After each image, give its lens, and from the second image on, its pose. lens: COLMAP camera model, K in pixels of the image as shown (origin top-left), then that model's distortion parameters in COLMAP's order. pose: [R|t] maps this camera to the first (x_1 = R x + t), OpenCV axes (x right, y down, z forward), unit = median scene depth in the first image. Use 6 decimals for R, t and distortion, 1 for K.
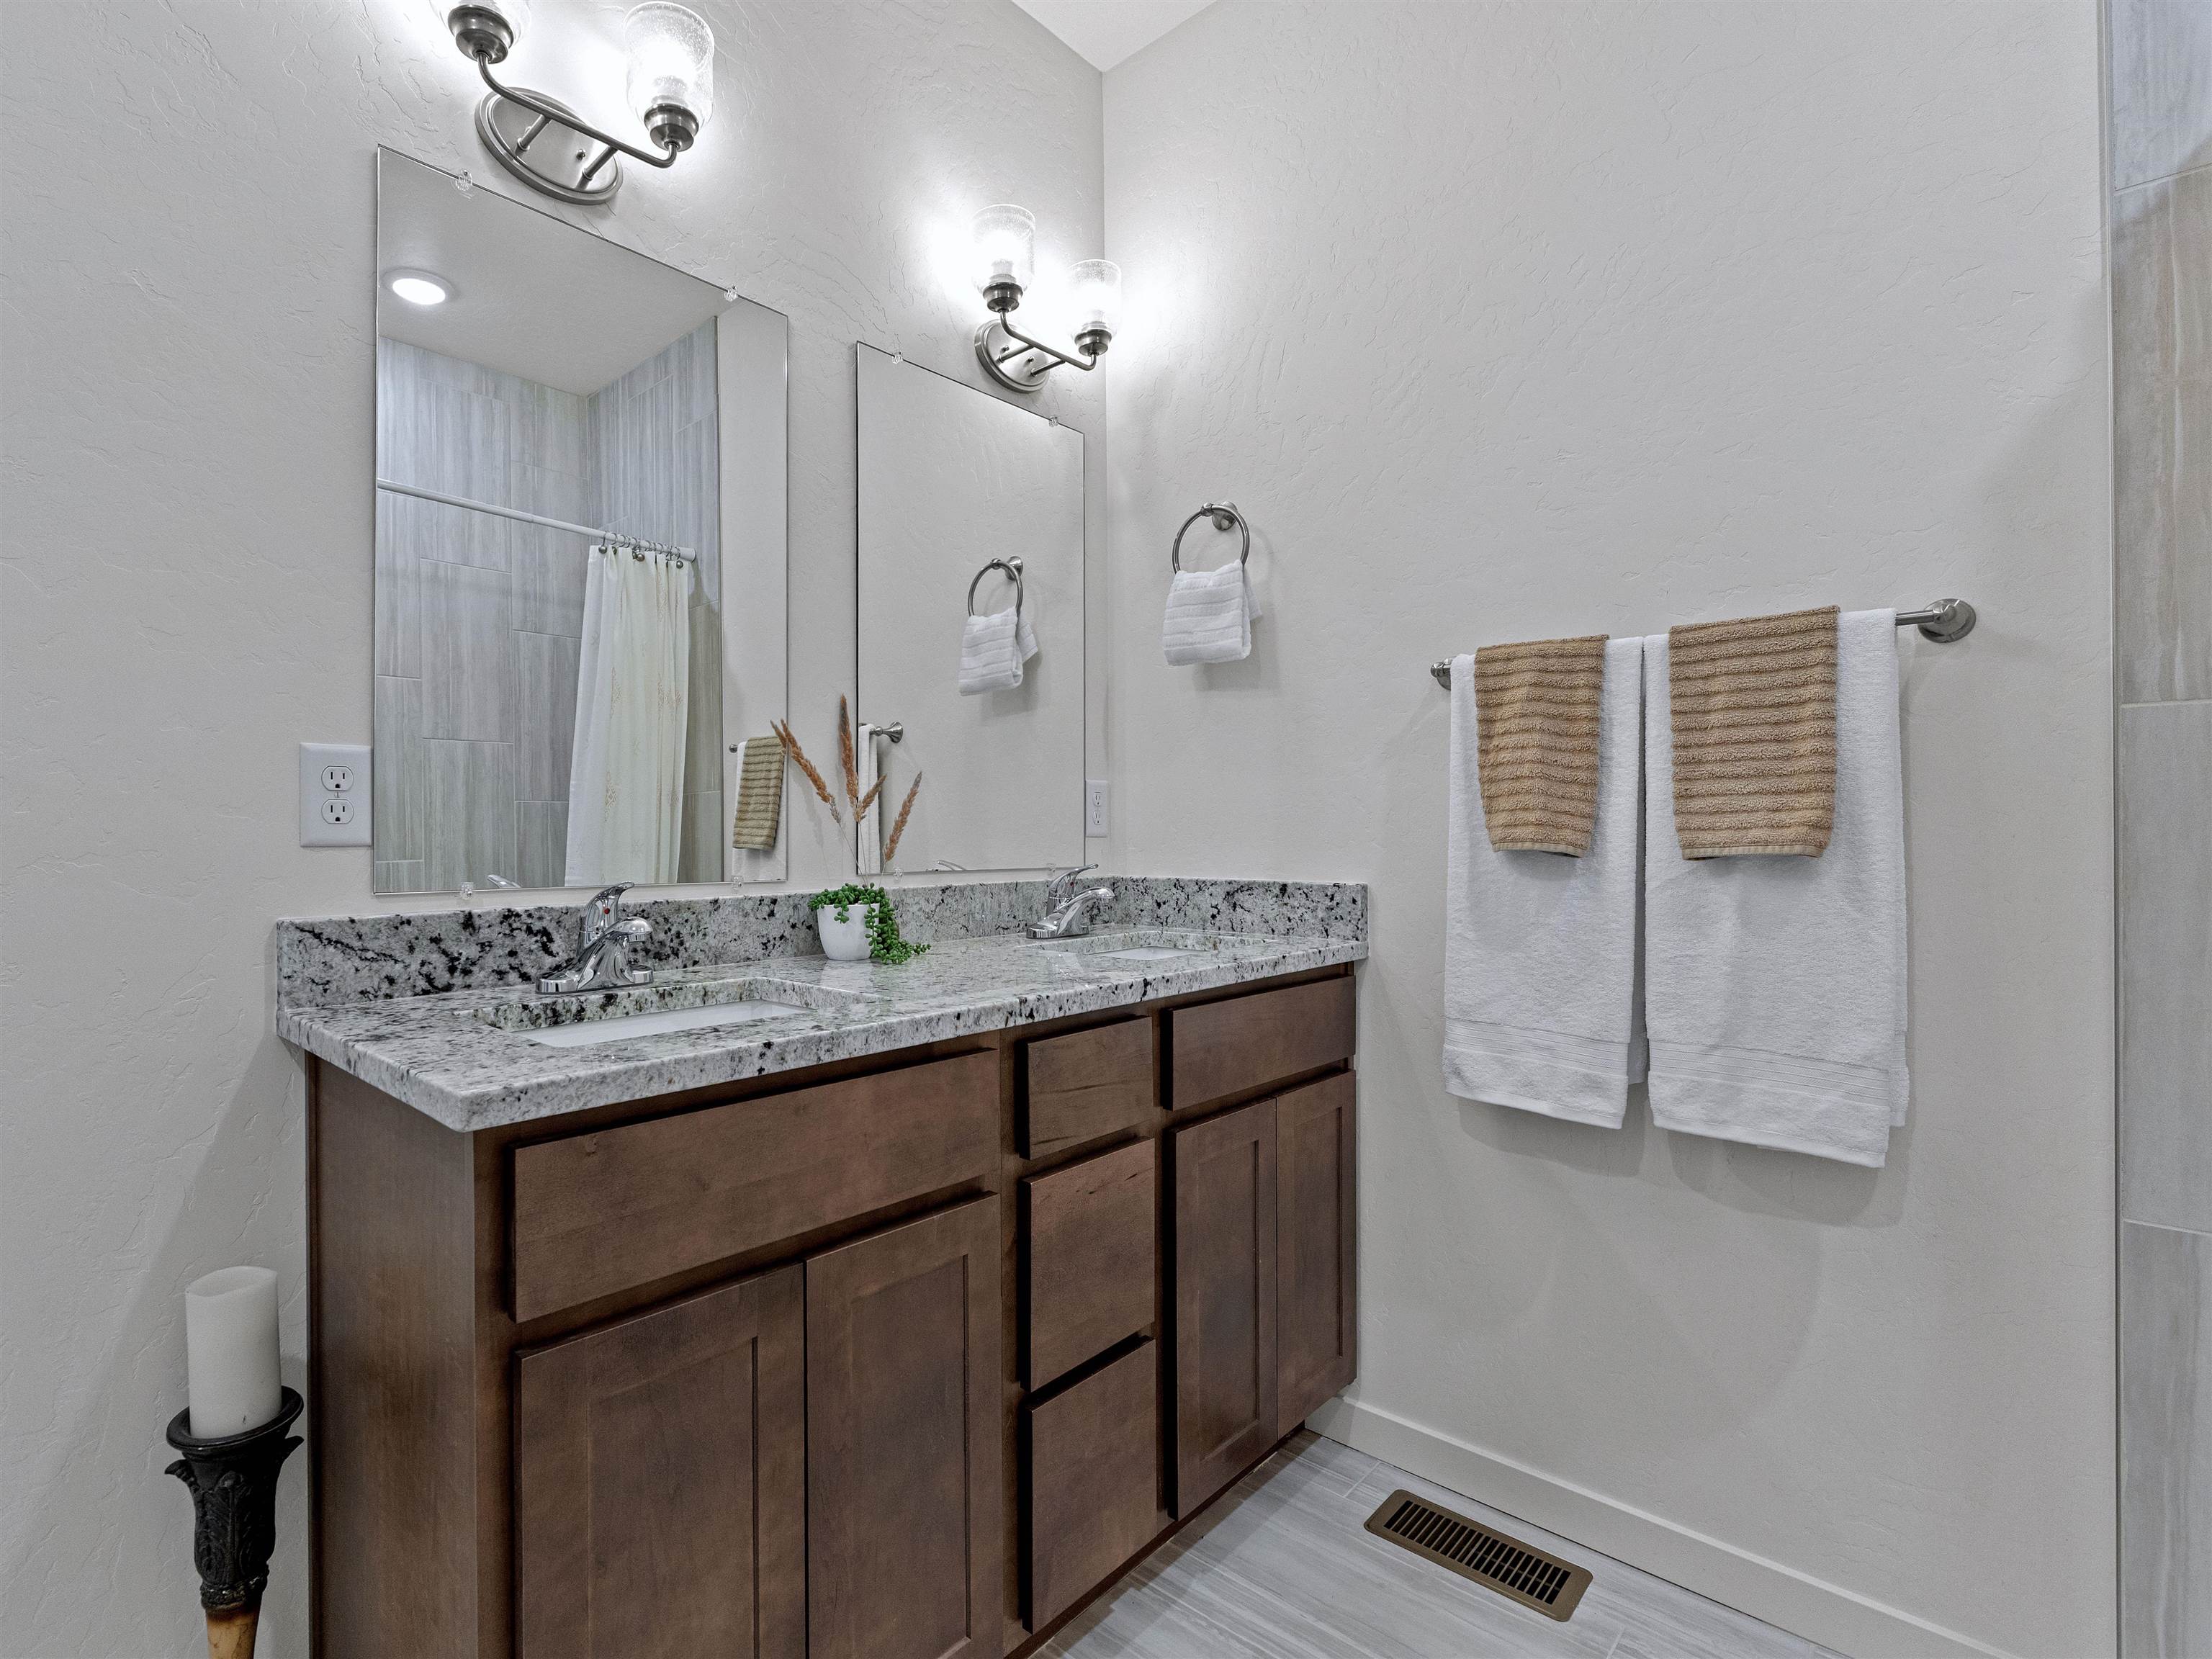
lens RADIAL K [[1042.4, 0, 1045.5], [0, 1042.4, 833.3], [0, 0, 1]] dist [-0.000853, 0.000426]
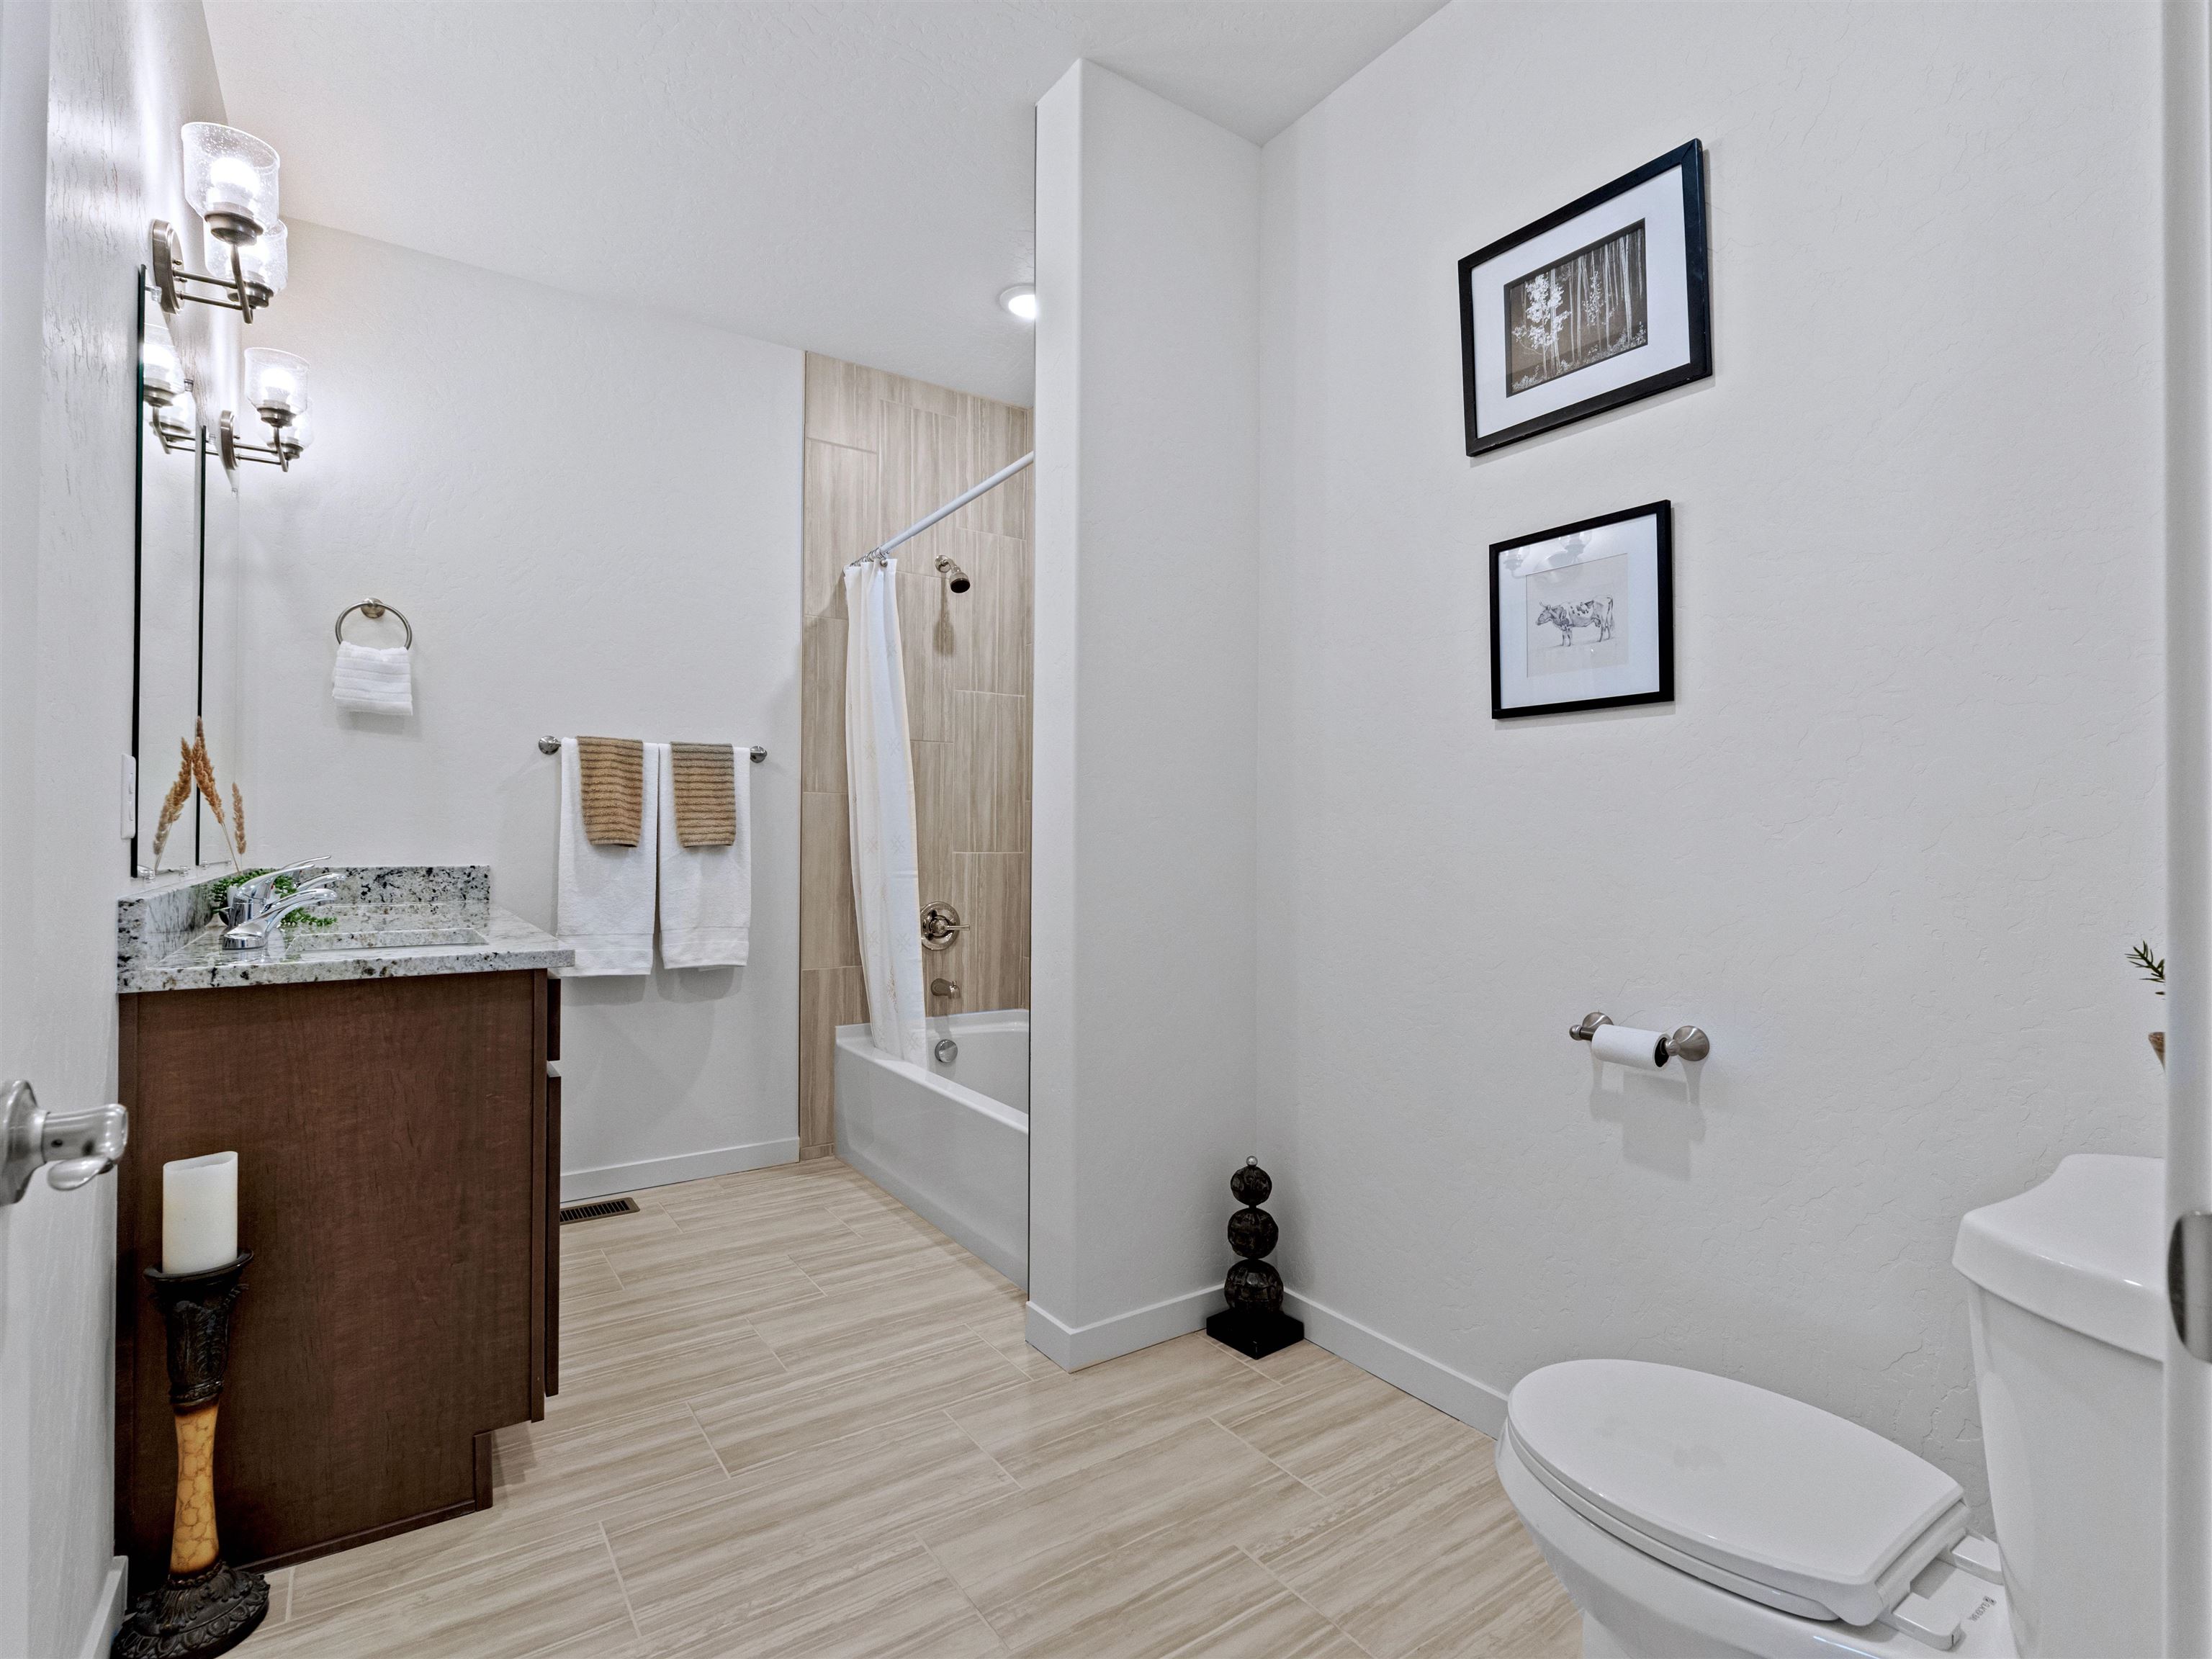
lens RADIAL K [[1042.4, 0, 1103.5], [0, 1042.4, 821.3], [0, 0, 1]] dist [-0.000853, 0.000426]
pose [[0.208046, 0.019070, 0.977933, -1.264831], [-0.004267, 0.999818, -0.018589, 0.006519], [-0.978110, -0.000306, 0.208089, -0.325830]]
